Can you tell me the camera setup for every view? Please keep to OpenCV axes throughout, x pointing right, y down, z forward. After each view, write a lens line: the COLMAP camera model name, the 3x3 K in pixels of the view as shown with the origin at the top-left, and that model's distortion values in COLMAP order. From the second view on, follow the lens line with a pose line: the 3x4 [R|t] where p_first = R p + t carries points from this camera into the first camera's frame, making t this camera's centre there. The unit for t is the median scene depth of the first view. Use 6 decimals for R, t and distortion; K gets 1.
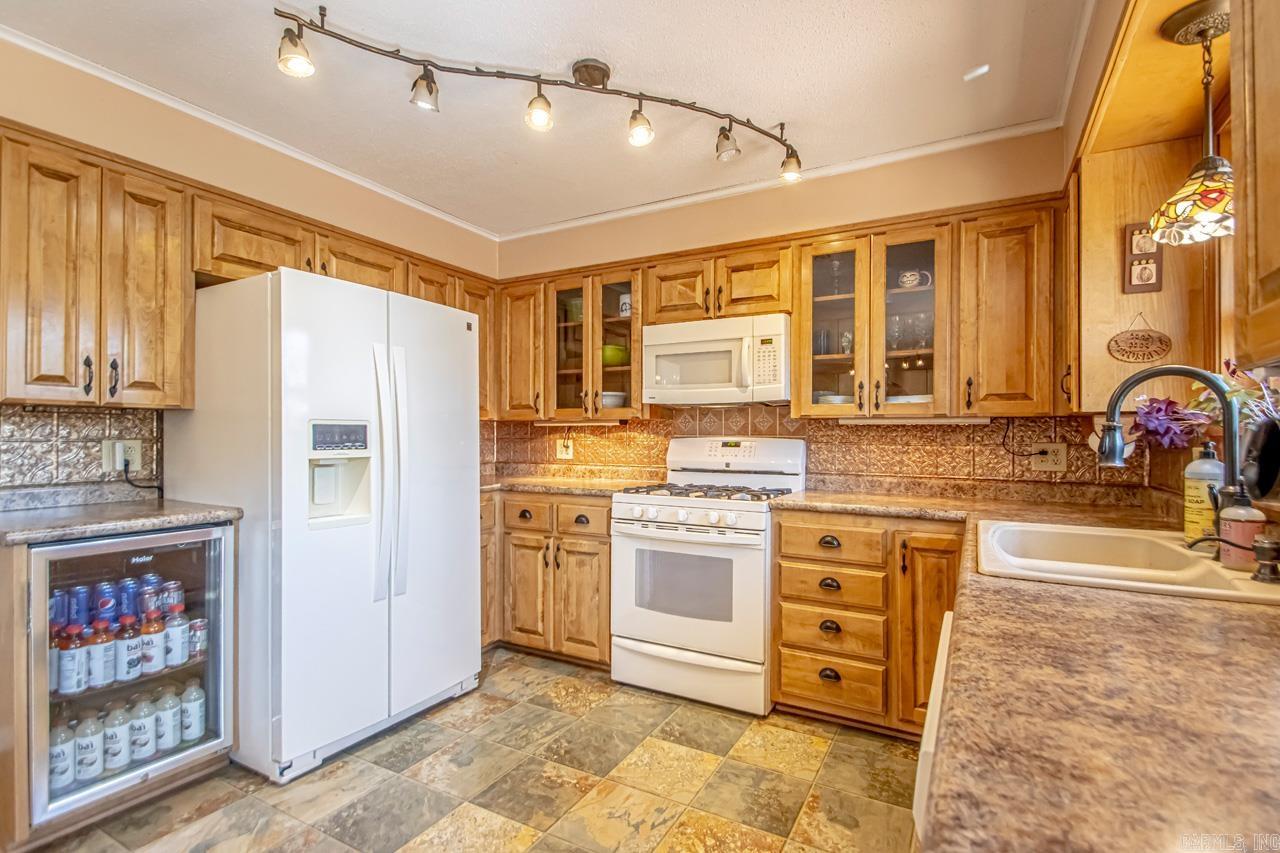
lens RADIAL K [[597.0, 0, 646.5], [0, 597.0, 429.8], [0, 0, 1]] dist [0.018756, -0.015832]
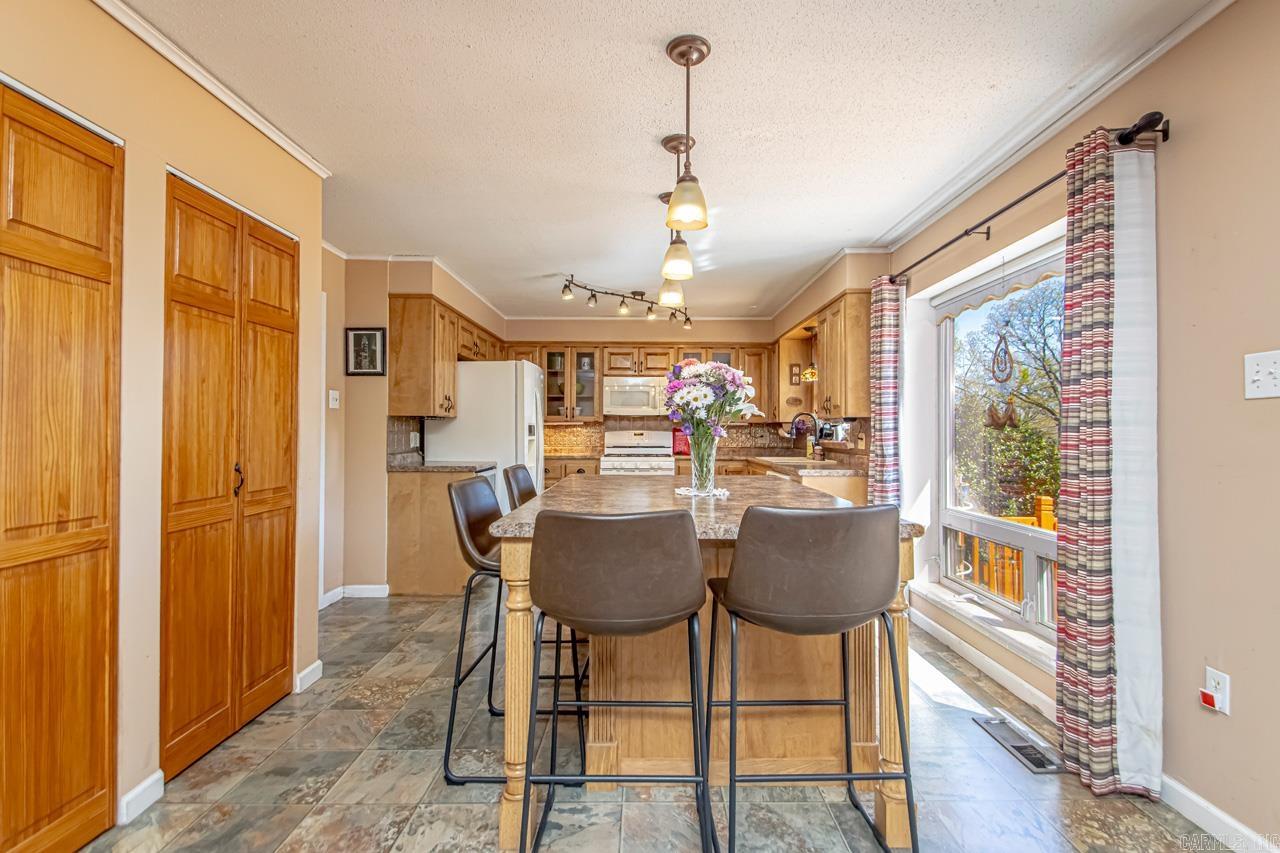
lens RADIAL K [[597.0, 0, 639.6], [0, 597.0, 426.6], [0, 0, 1]] dist [0.018756, -0.015832]
pose [[0.879901, 0.001312, 0.475155, -1.048774], [-0.002890, 0.999992, 0.002589, -0.008692], [-0.475148, -0.003651, 0.879898, -1.045453]]
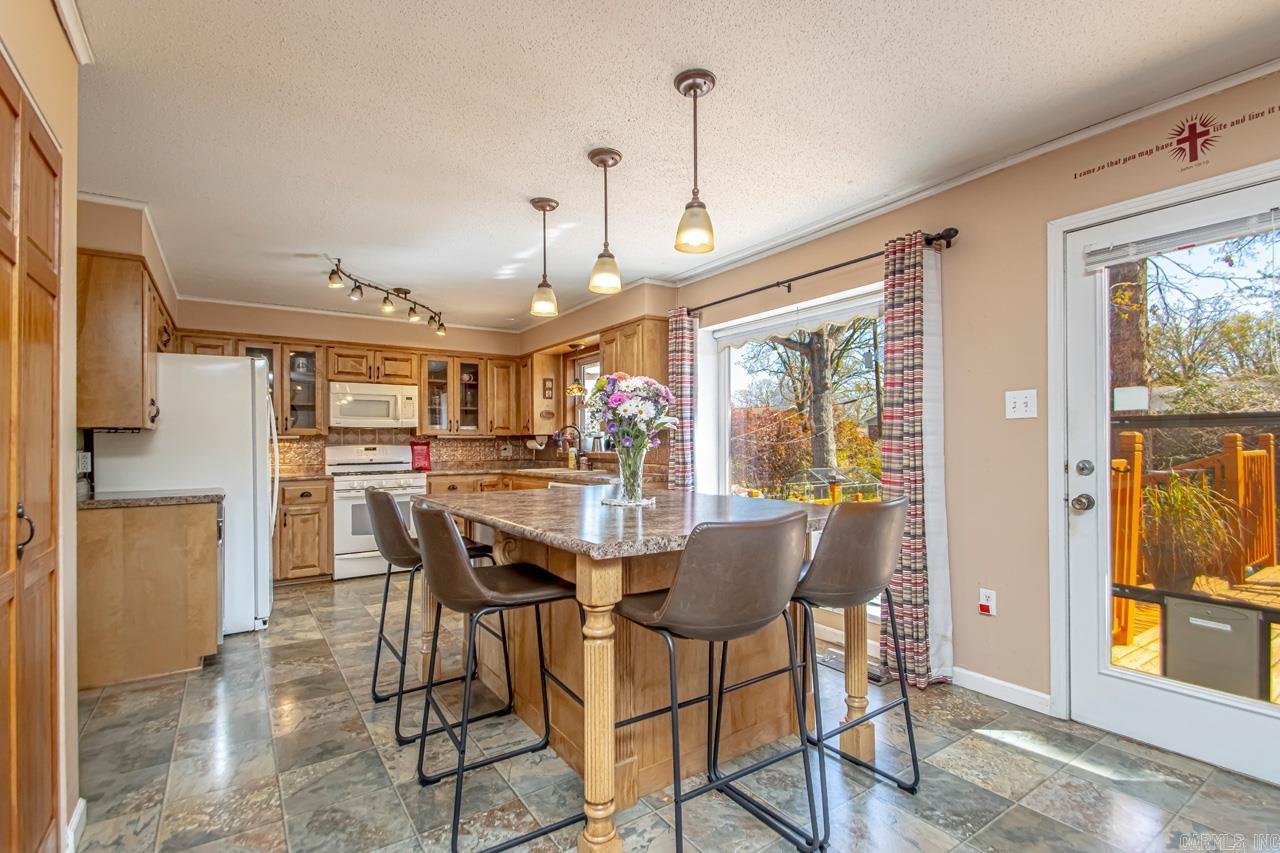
lens RADIAL K [[597.0, 0, 652.3], [0, 597.0, 440.3], [0, 0, 1]] dist [0.018756, -0.015832]
pose [[0.457230, -0.006376, 0.889326, -1.352102], [0.004728, 0.999978, 0.004738, -0.008709], [-0.889336, 0.002039, 0.457250, -0.752143]]
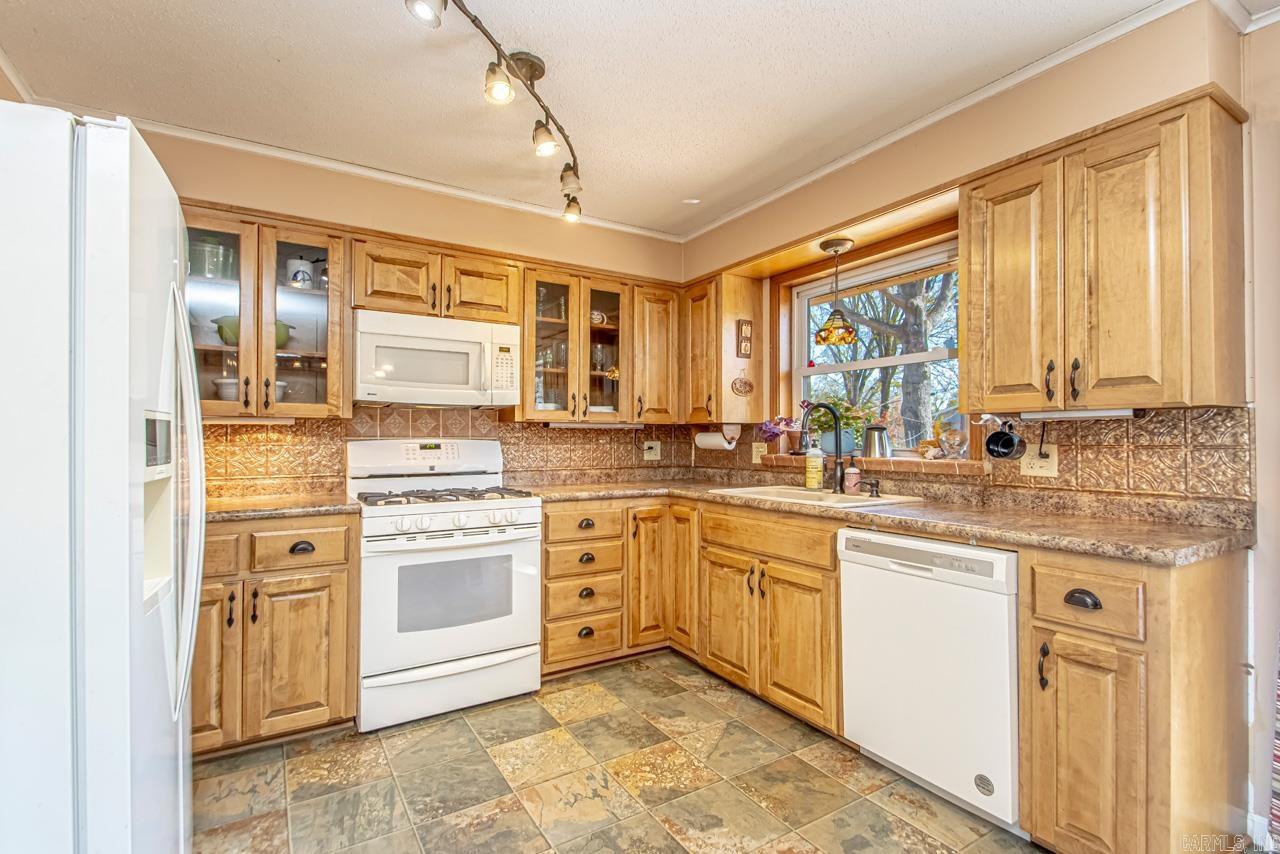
lens RADIAL K [[597.0, 0, 641.8], [0, 597.0, 429.8], [0, 0, 1]] dist [0.018756, -0.015832]
pose [[0.486296, 0.009634, 0.873741, -0.659039], [-0.002349, 0.999950, -0.009718, 0.006481], [-0.873791, 0.002673, 0.486294, 0.282377]]
